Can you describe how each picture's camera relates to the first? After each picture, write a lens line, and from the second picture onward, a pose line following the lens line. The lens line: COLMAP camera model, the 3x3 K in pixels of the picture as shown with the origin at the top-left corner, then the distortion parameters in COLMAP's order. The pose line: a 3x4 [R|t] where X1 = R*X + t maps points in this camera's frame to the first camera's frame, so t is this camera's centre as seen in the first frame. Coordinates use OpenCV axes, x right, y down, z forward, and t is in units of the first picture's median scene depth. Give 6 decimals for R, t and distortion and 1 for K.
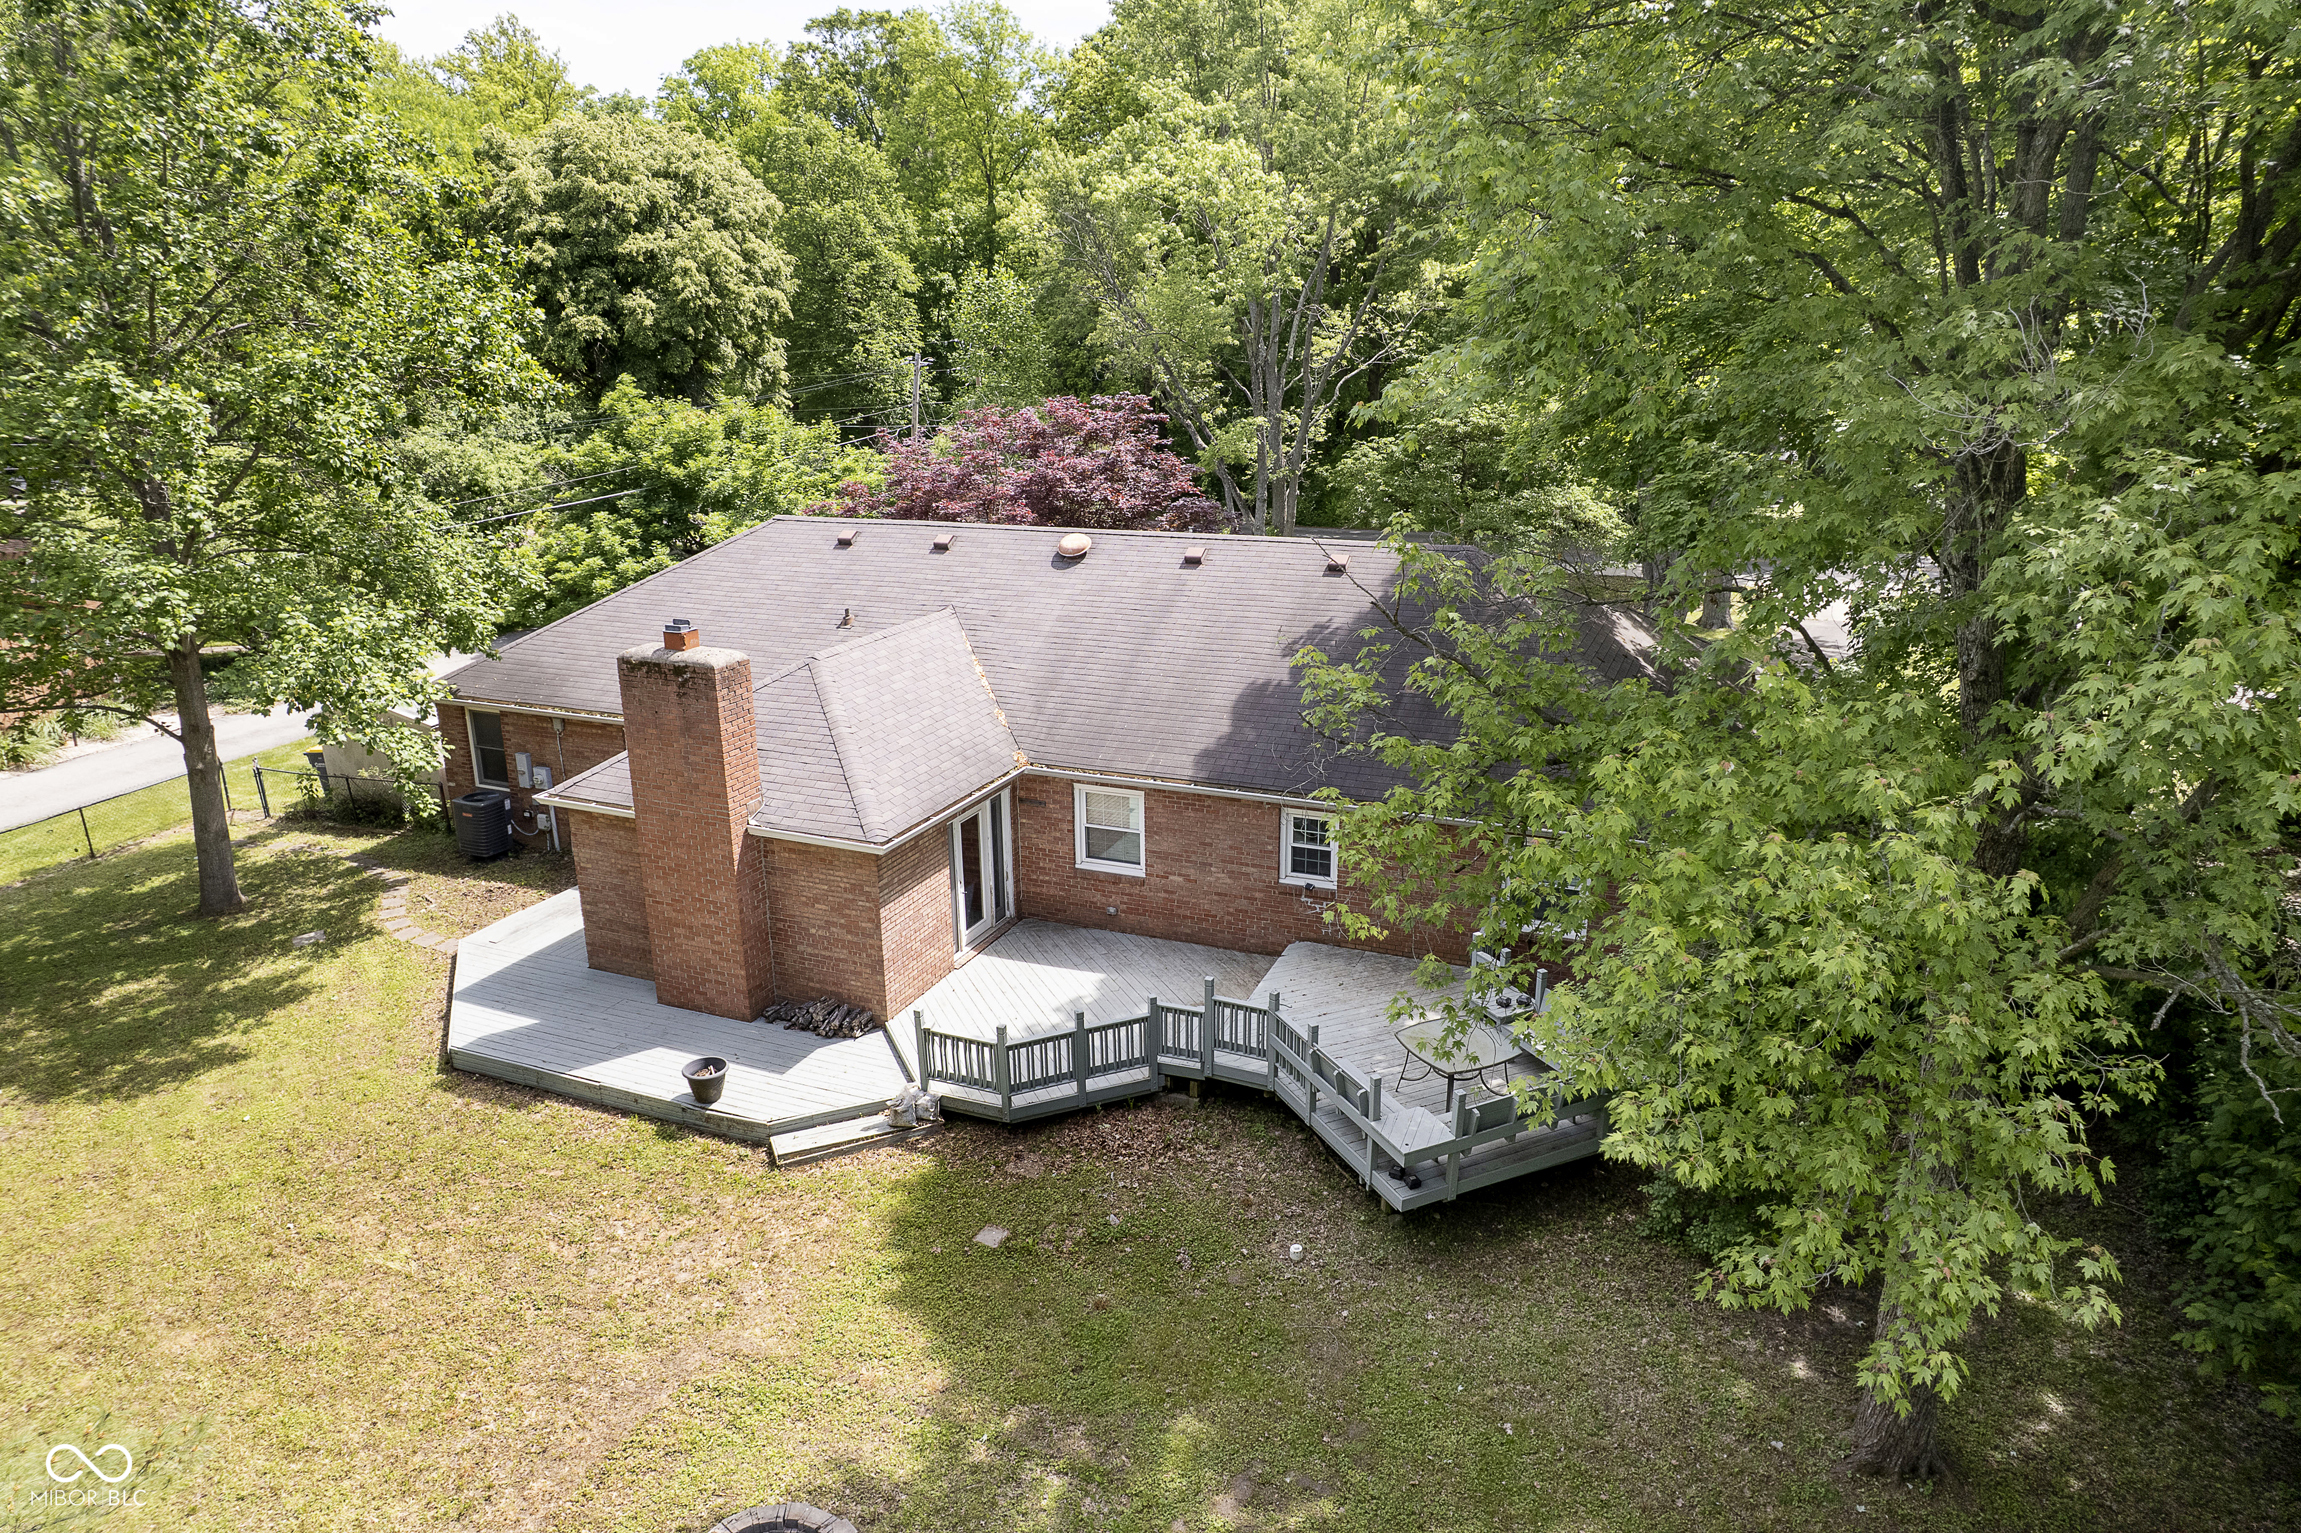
lens RADIAL K [[1467.3, 0, 1150.5], [0, 1467.3, 766.5], [0, 0, 1]] dist [-0.052935, 0.040192]
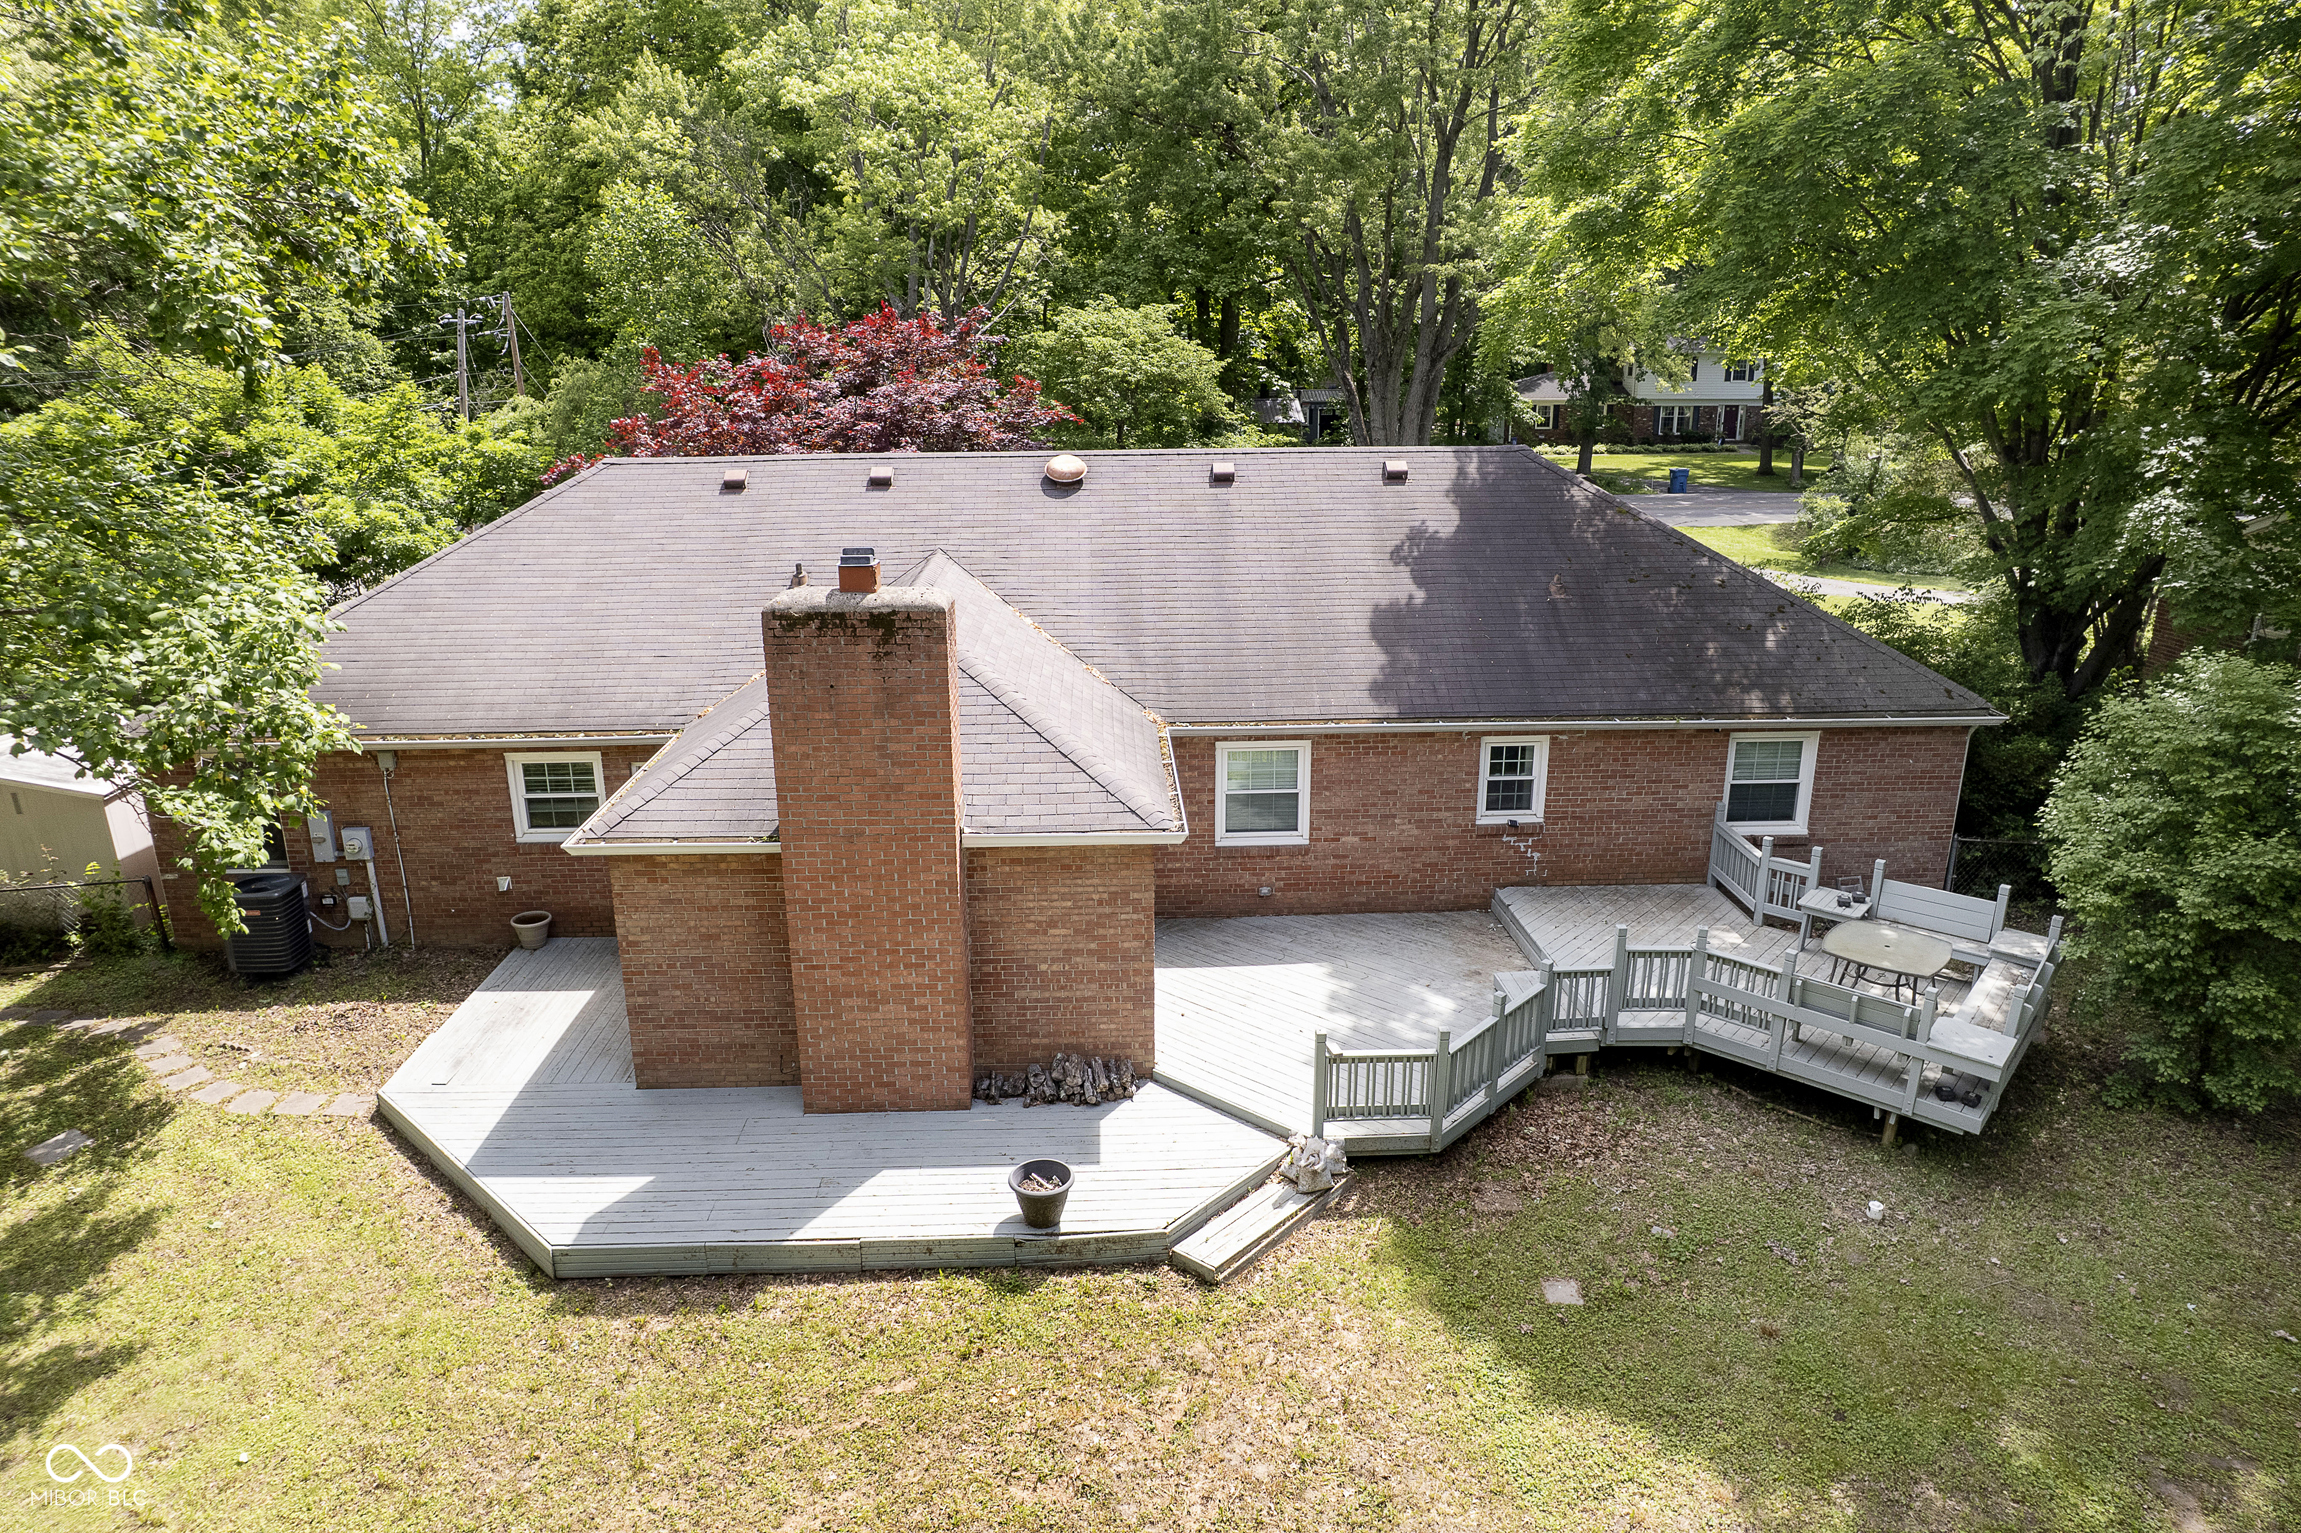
lens RADIAL K [[1467.3, 0, 1150.5], [0, 1467.3, 766.5], [0, 0, 1]] dist [-0.052935, 0.040192]
pose [[0.908020, -0.119542, 0.401509, -0.466964], [0.120756, 0.992430, 0.022387, 0.002470], [-0.401146, 0.028157, 0.915581, 0.303878]]
